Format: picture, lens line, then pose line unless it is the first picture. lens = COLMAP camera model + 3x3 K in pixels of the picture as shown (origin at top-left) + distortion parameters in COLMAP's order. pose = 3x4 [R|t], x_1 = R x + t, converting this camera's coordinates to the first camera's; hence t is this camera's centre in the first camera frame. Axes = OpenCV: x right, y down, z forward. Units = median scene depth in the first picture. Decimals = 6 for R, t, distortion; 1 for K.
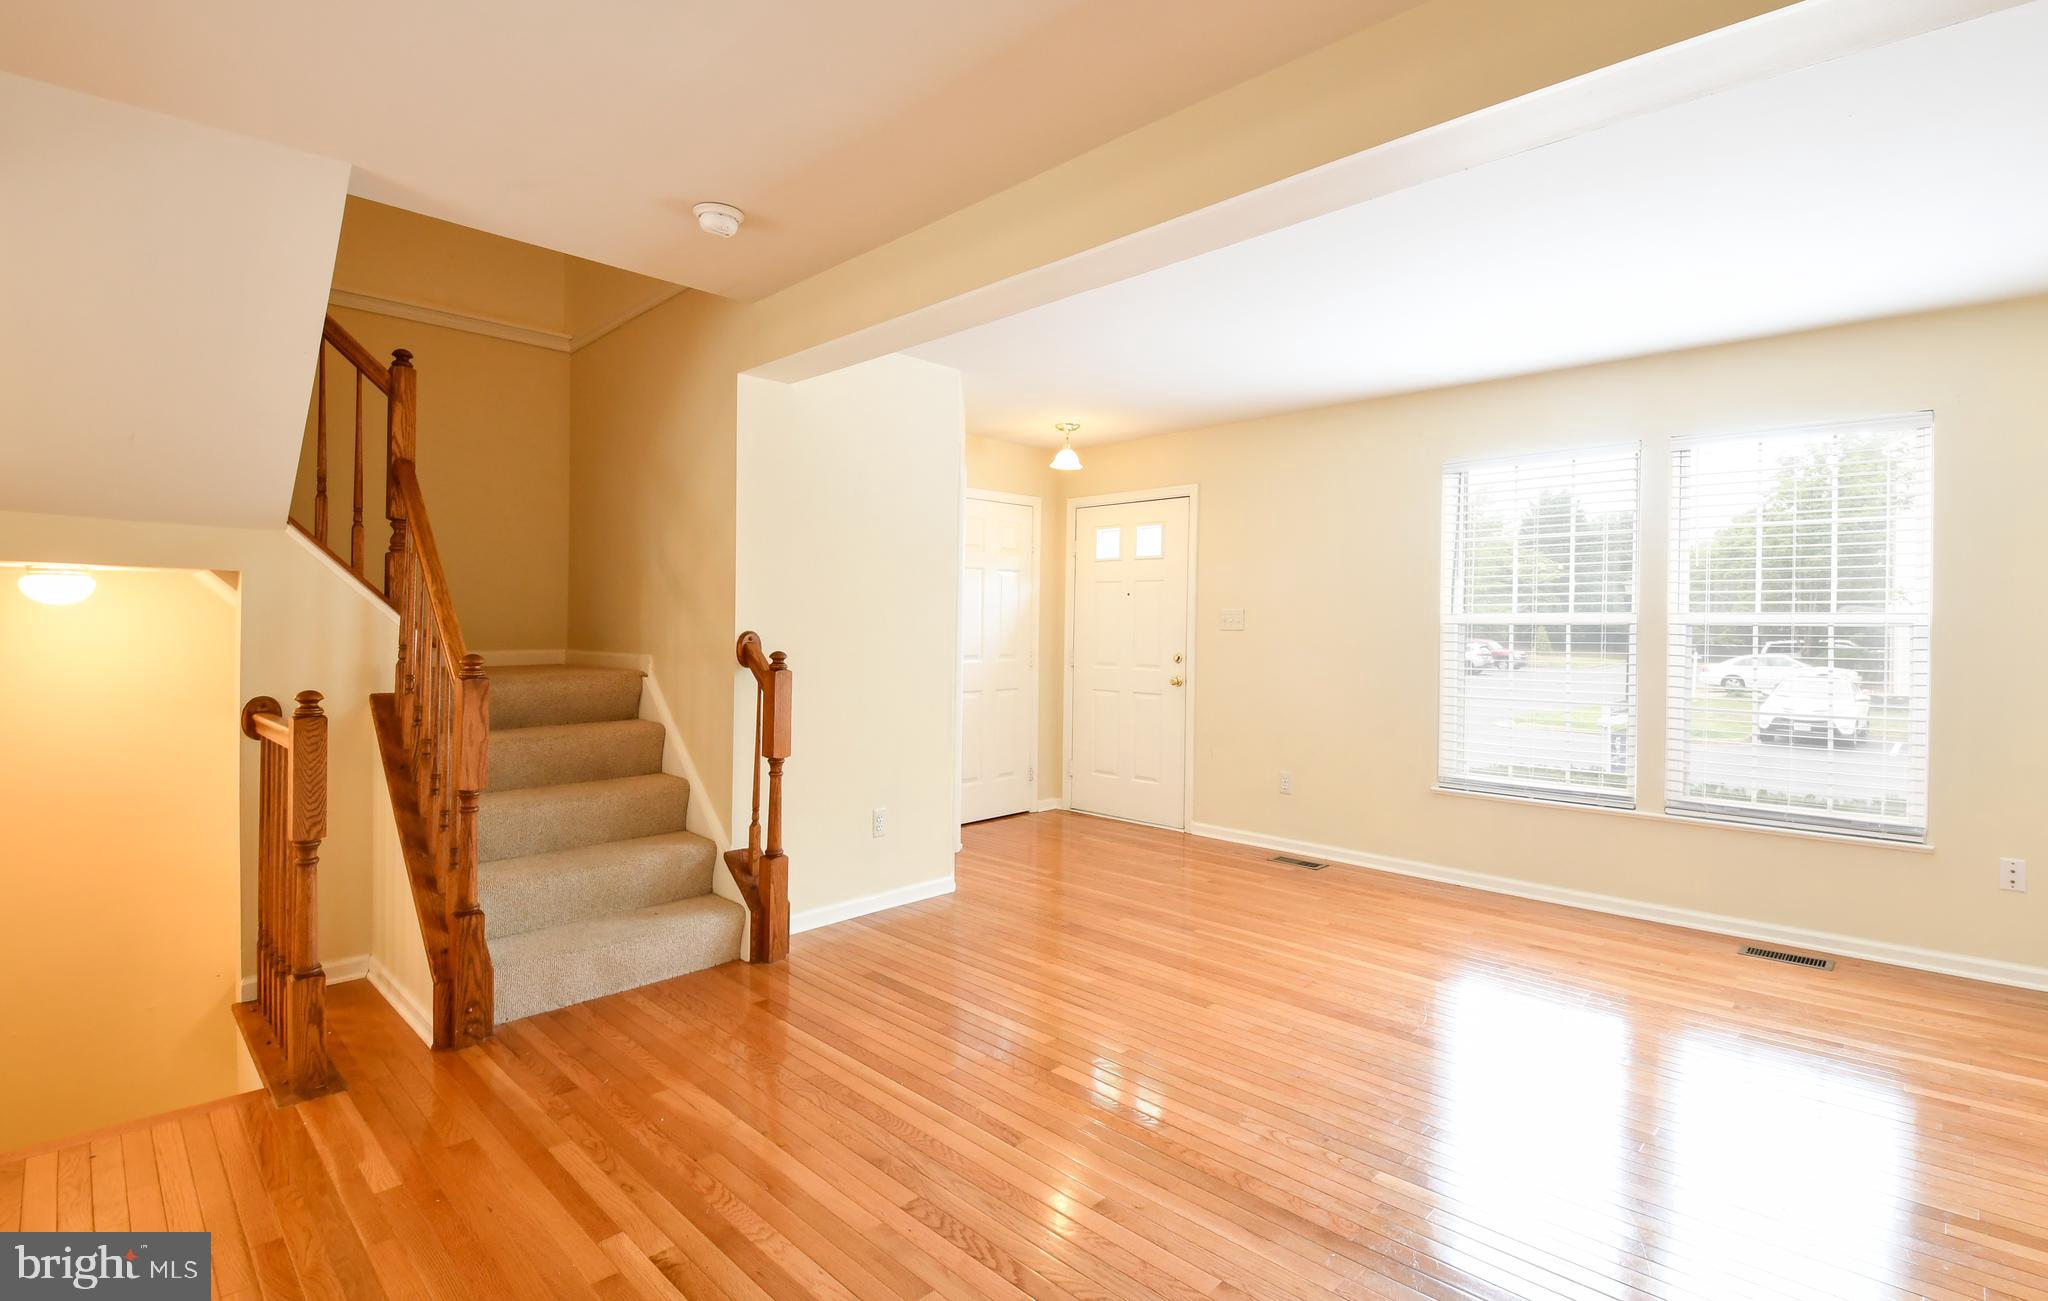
lens RADIAL K [[939.4, 0, 1026.7], [0, 939.4, 640.3], [0, 0, 1]] dist [-0.002502, -0.000637]
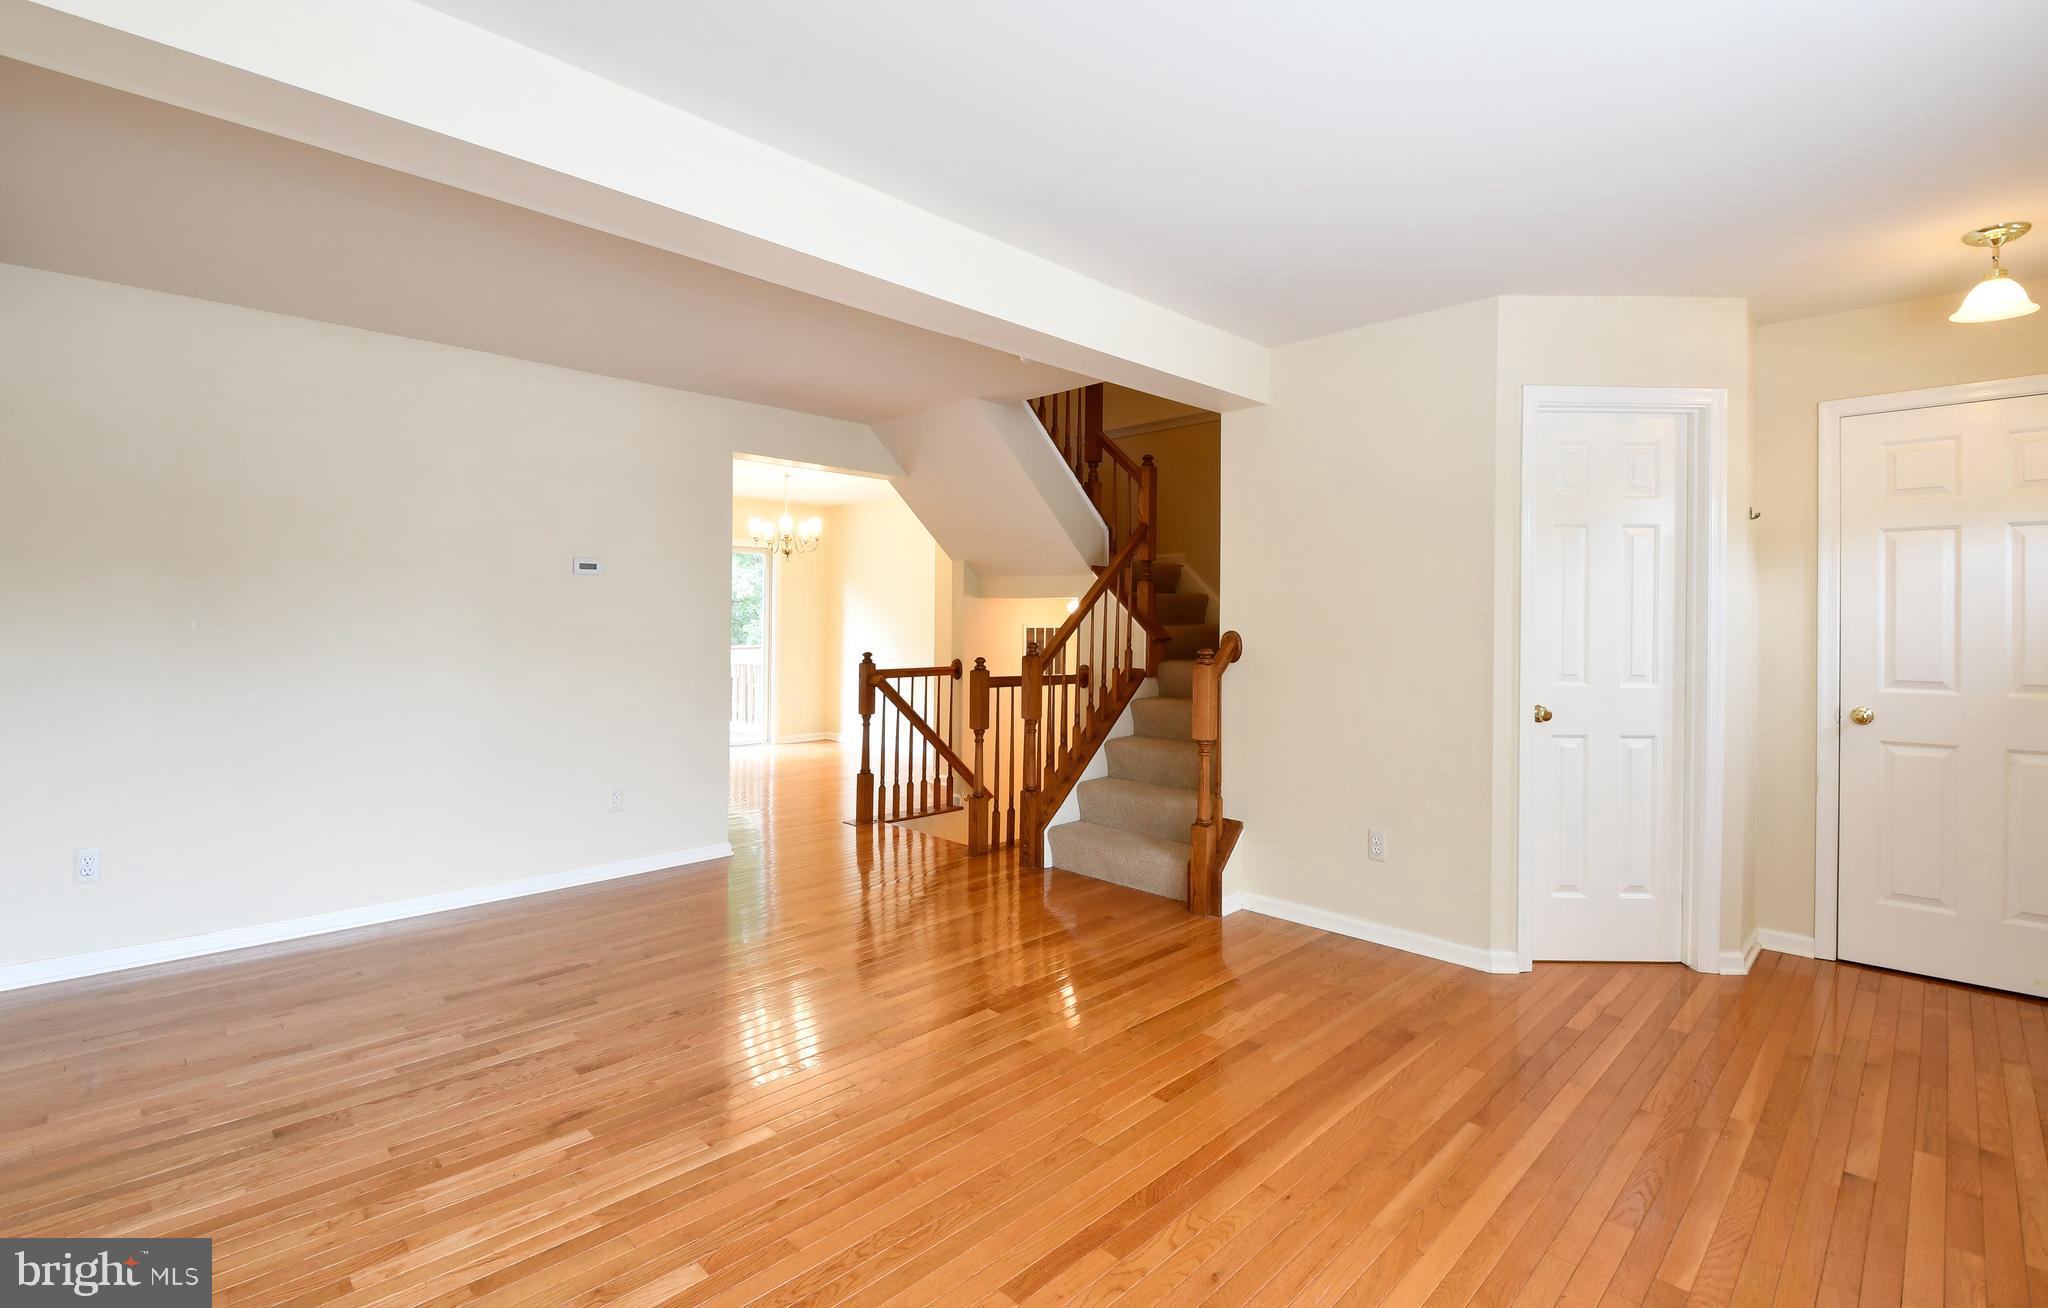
lens RADIAL K [[939.4, 0, 1027.9], [0, 939.4, 636.1], [0, 0, 1]] dist [-0.002502, -0.000637]
pose [[-0.004620, 0.009282, -0.999946, 0.851147], [-0.019912, 0.999758, 0.009372, -0.011344], [0.999791, 0.019955, -0.004434, 0.753525]]
